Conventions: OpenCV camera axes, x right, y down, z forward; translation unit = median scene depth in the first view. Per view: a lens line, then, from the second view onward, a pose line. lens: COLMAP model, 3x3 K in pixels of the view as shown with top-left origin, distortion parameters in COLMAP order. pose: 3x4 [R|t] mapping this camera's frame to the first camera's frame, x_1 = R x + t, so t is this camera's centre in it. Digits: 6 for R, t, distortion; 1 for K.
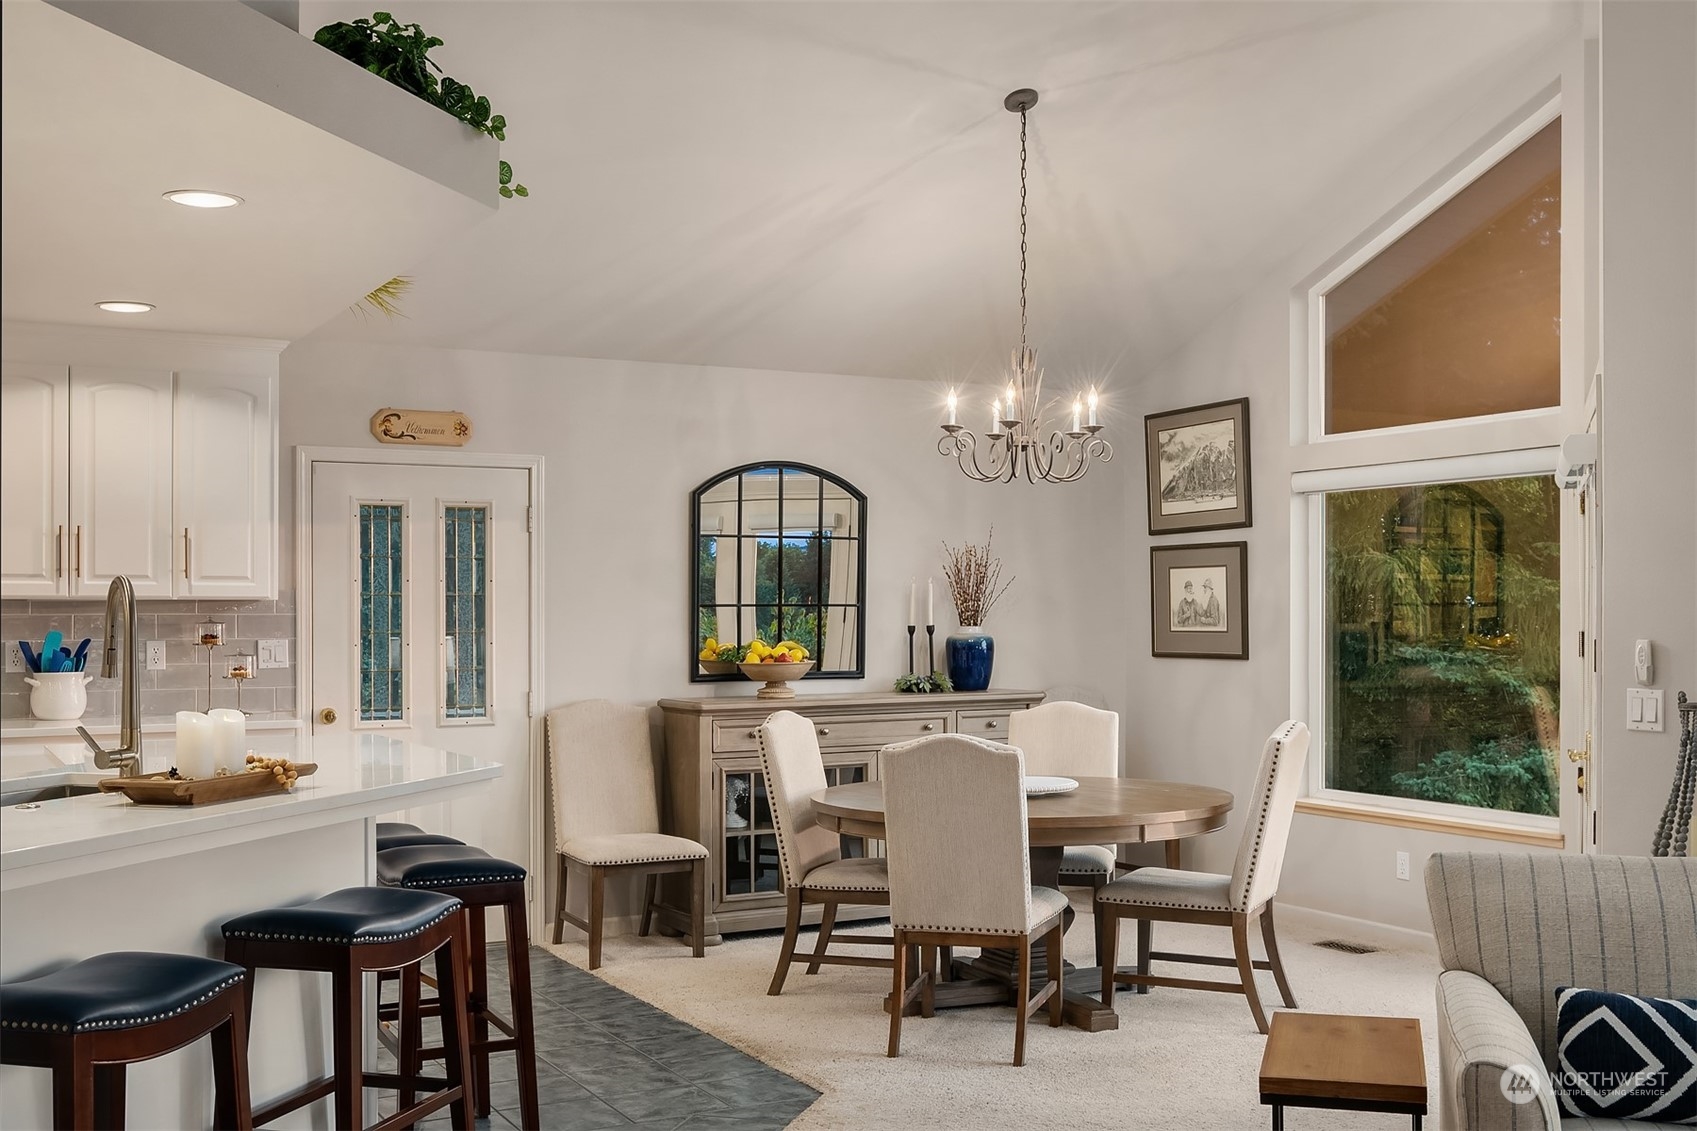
lens RADIAL K [[1772.9, 0, 853.5], [0, 1772.9, 605.3], [0, 0, 1]] dist [-0.015951, -0.018292]
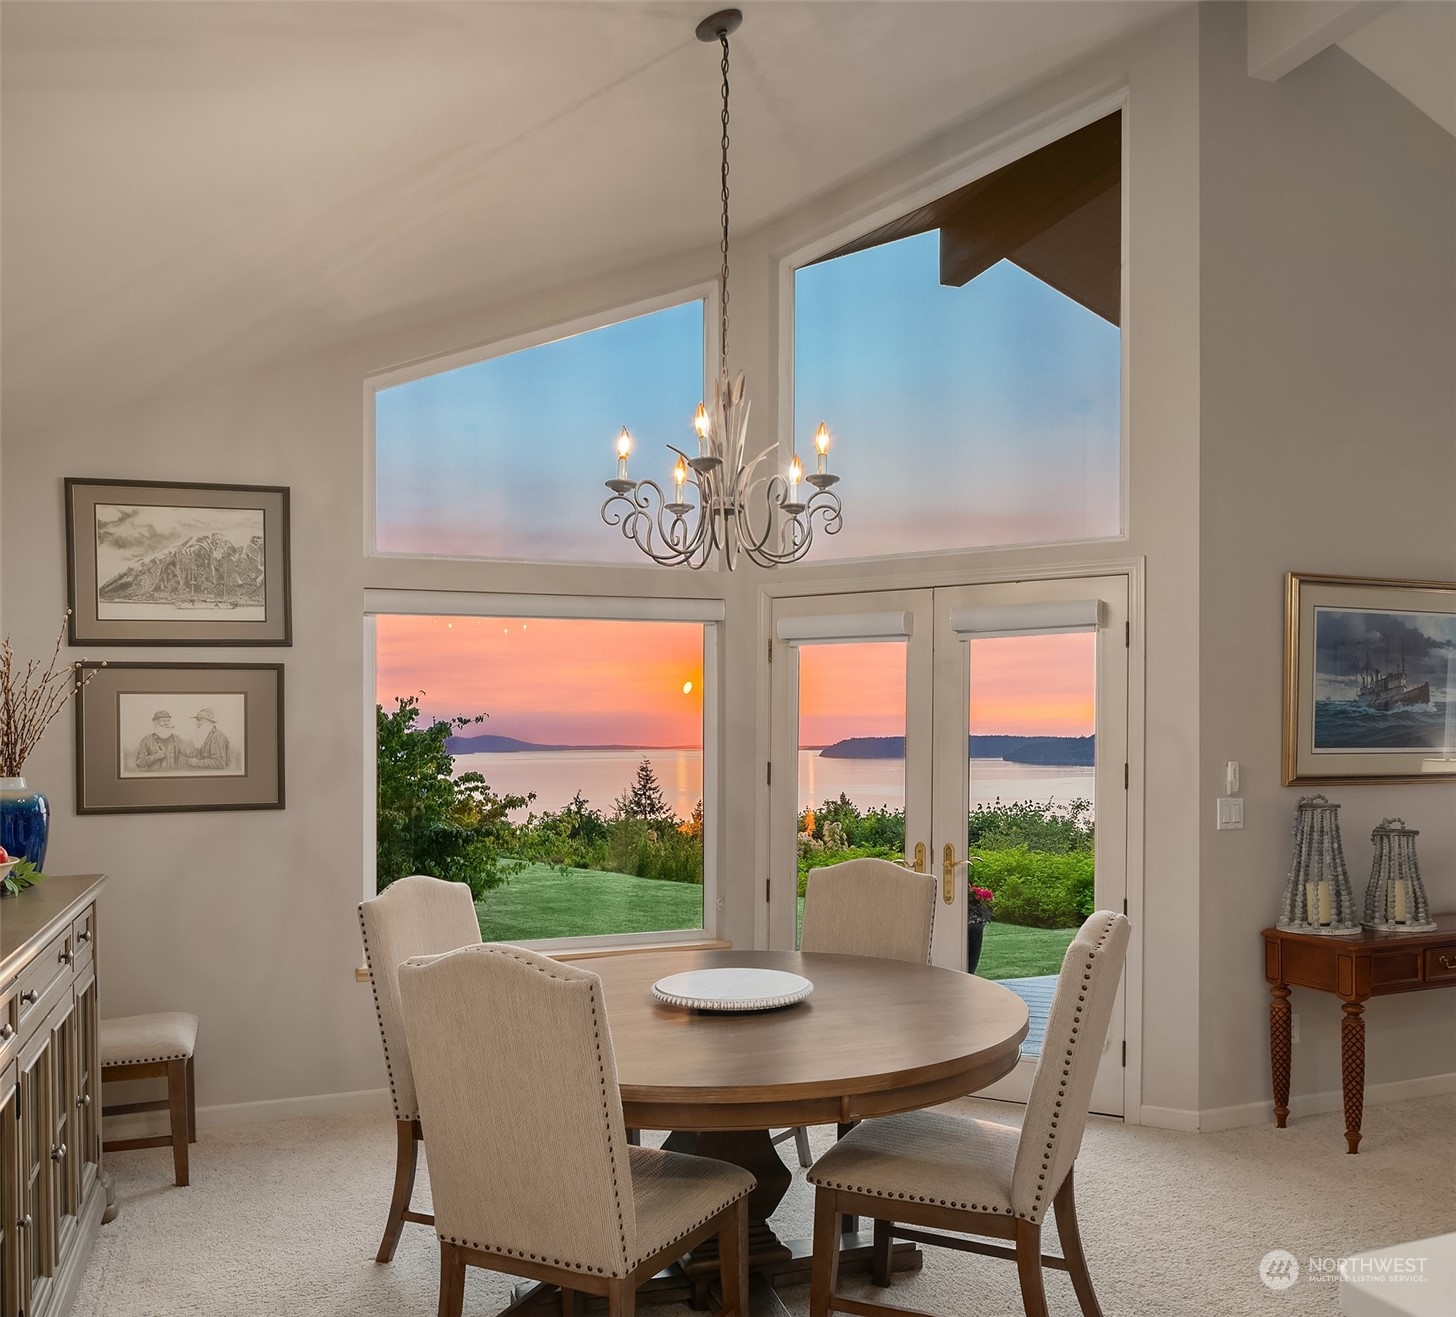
lens RADIAL K [[1201.0, 0, 706.3], [0, 1201.0, 742.1], [0, 0, 1]] dist [-0.014592, -0.007147]
pose [[0.148761, 0.002086, 0.988871, -0.306096], [0.006599, 0.999973, -0.003102, 0.003009], [-0.988851, 0.006987, 0.148743, 0.756023]]
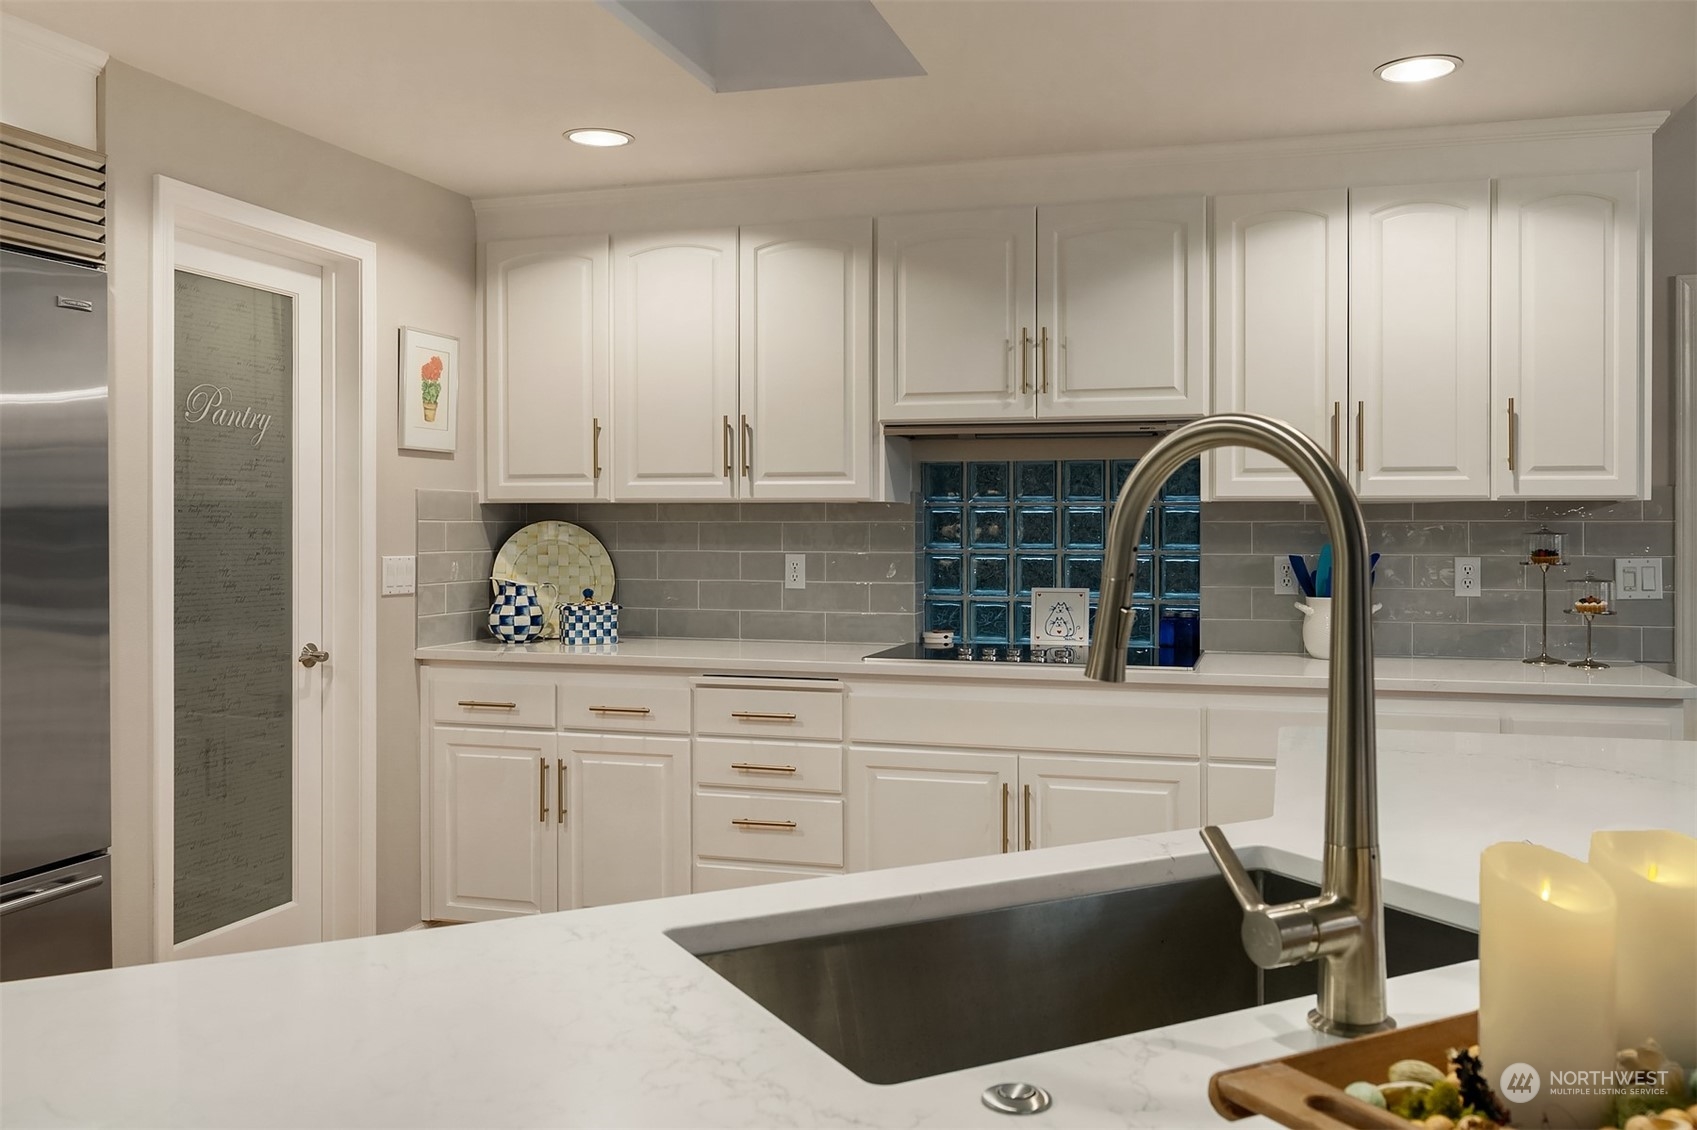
lens RADIAL K [[1411.1, 0, 855.4], [0, 1411.1, 524.5], [0, 0, 1]] dist [-0.015237, -0.008107]
pose [[0.699972, 0.002404, -0.714166, -0.134421], [0.000474, 0.999993, 0.003831, 0.003486], [0.714170, -0.003020, 0.699966, 0.353816]]
